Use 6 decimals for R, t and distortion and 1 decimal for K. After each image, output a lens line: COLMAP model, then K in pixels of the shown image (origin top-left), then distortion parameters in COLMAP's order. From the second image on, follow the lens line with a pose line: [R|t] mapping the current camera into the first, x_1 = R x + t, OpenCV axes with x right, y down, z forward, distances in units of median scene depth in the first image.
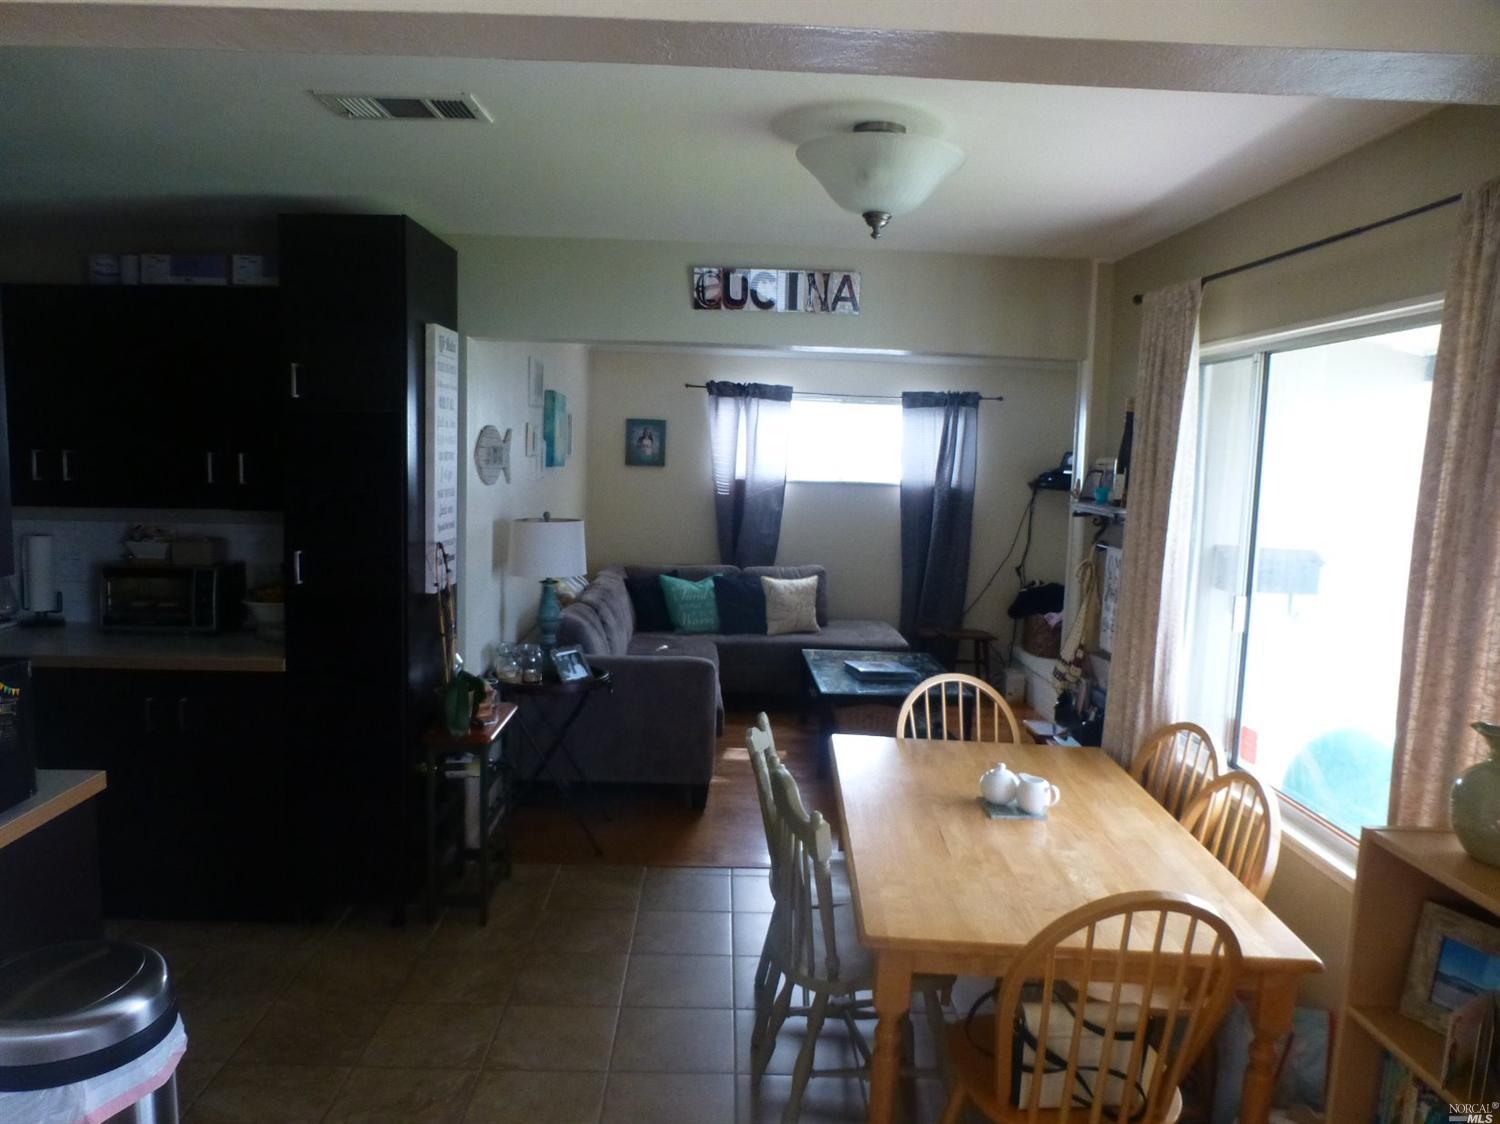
lens RADIAL K [[1087.5, 0, 750.0], [0, 1087.5, 562.0], [0, 0, 1]] dist [-0.004544, -0.045512]
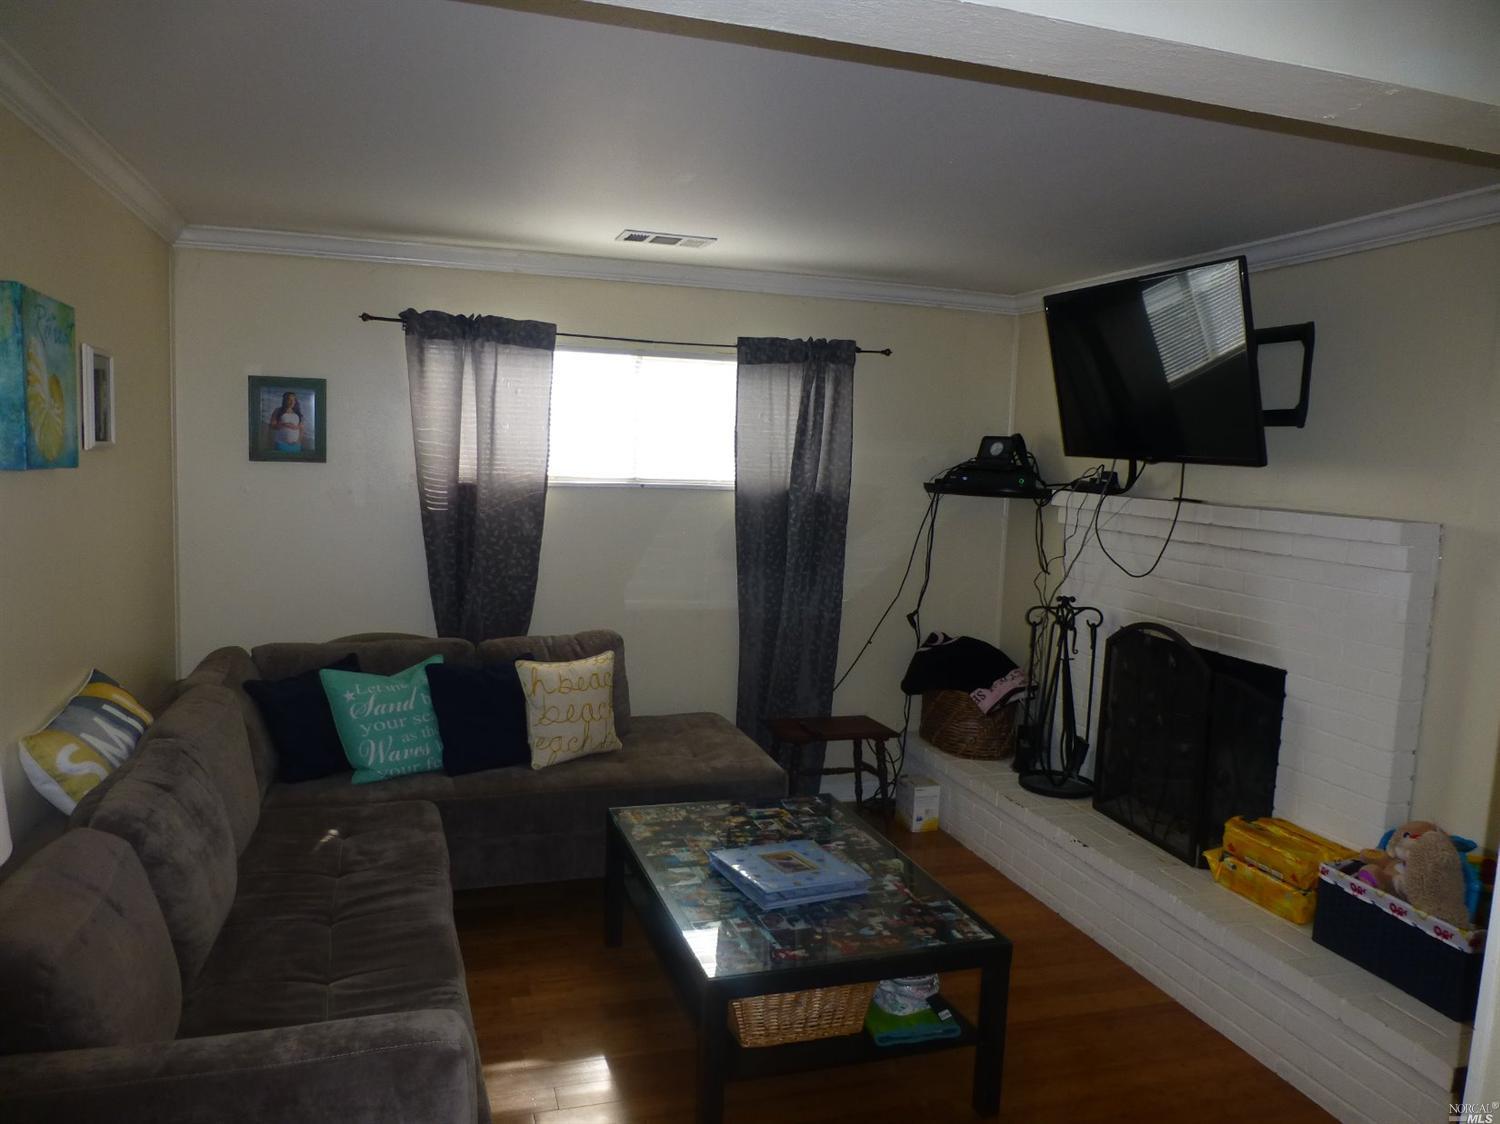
lens RADIAL K [[1087.5, 0, 750.0], [0, 1087.5, 562.0], [0, 0, 1]] dist [-0.004544, -0.045512]
pose [[0.963754, -0.030111, 0.265088, -0.018723], [0.026440, 0.999499, 0.017407, -0.041203], [-0.265479, -0.009768, 0.964067, 0.410441]]
